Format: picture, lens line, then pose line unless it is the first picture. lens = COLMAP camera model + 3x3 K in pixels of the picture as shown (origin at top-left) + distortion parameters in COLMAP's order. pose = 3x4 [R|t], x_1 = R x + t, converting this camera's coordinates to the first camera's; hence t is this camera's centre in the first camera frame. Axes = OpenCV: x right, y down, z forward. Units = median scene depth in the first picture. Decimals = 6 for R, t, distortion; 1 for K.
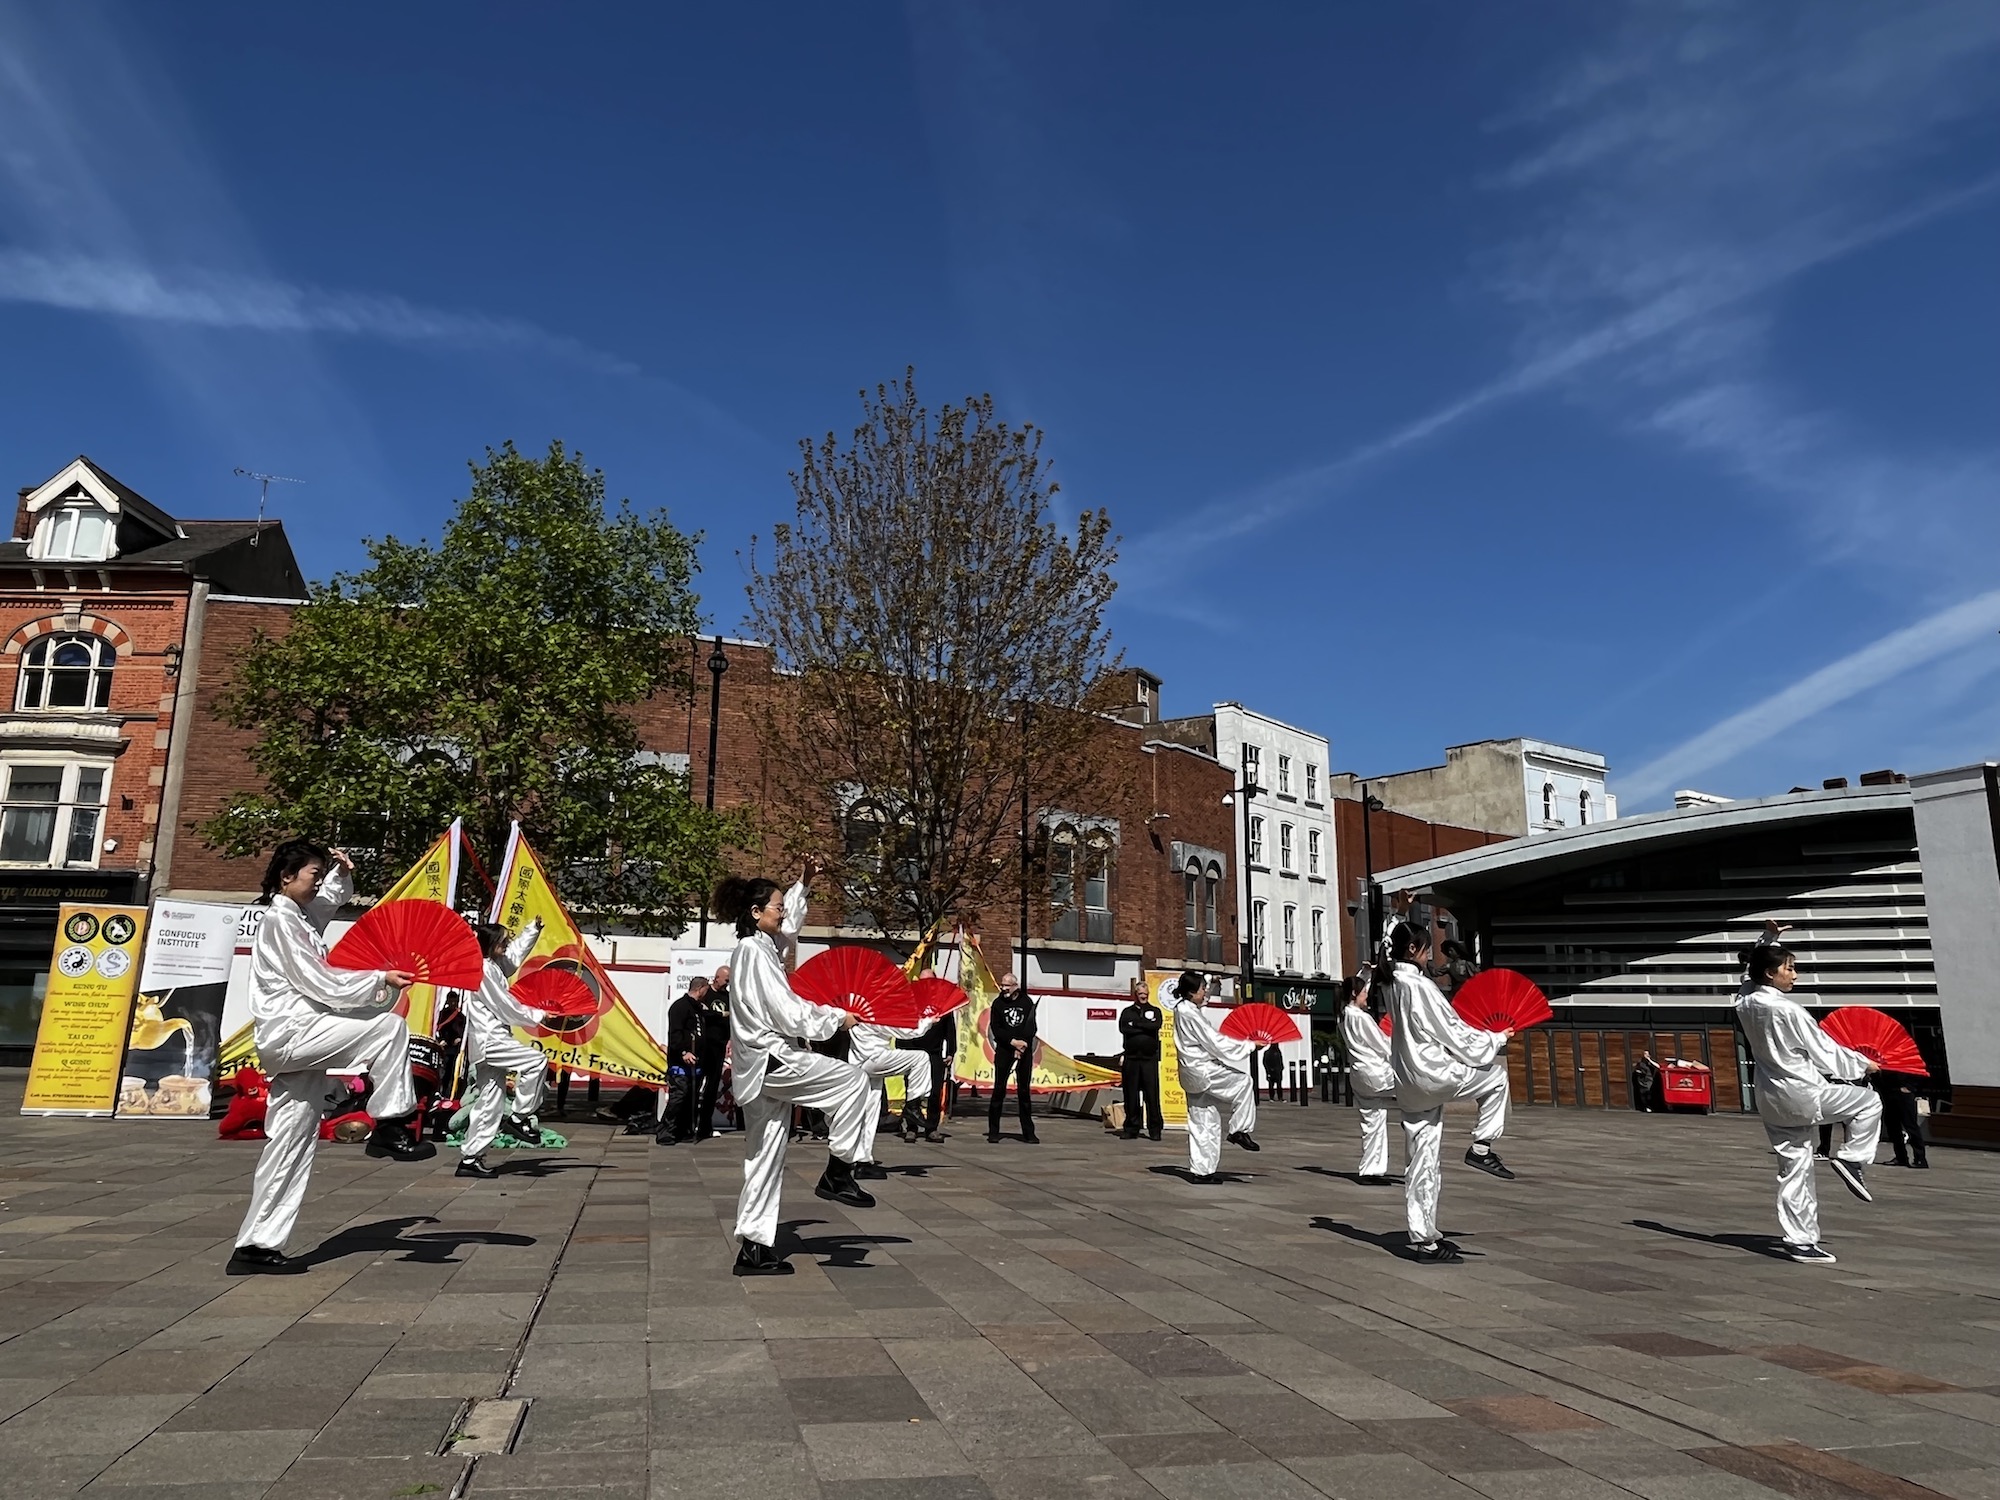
lens RADIAL K [[1269.3, 0, 1008.0], [0, 1269.3, 757.1], [0, 0, 1]] dist [0.003324, -0.000277]
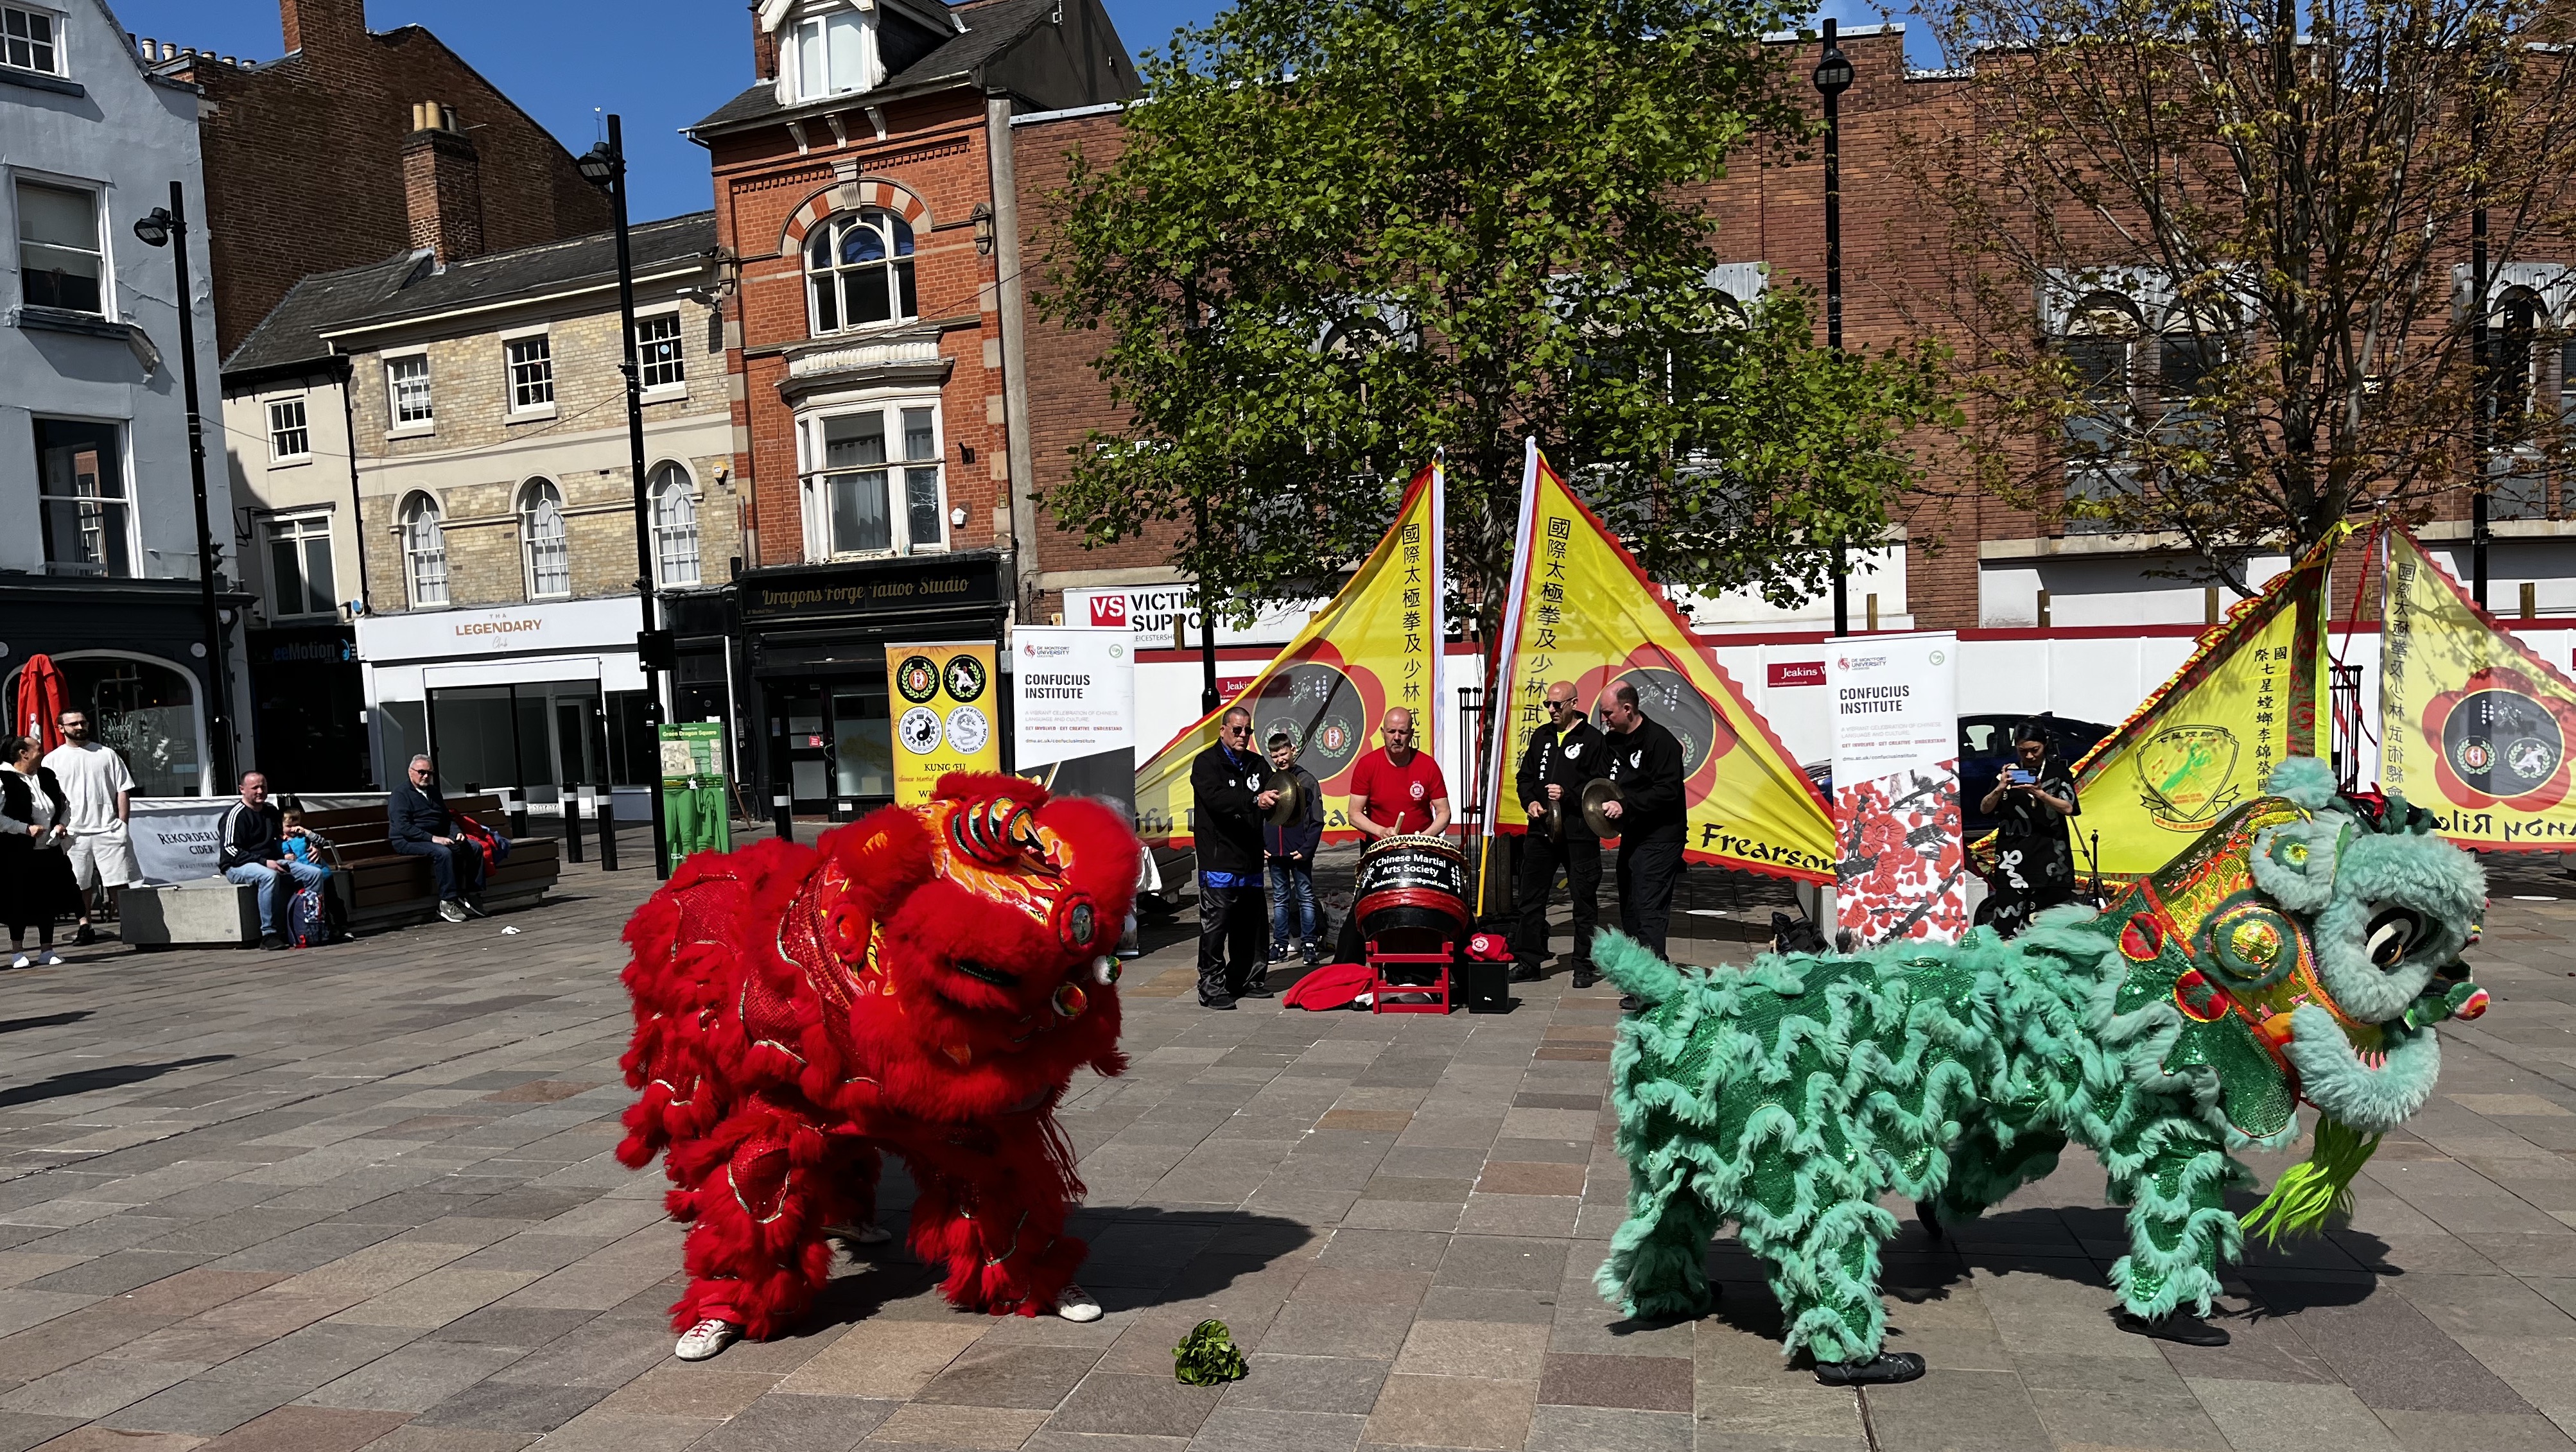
lens RADIAL K [[2030.8, 0, 1288.1], [0, 2030.8, 730.1], [0, 0, 1]] dist [0.058507, -0.004322]
pose [[0.888994, -0.041779, -0.456009, -0.050792], [0.144136, 0.970741, 0.192058, -0.005502], [0.434643, -0.236466, 0.869005, 0.097110]]
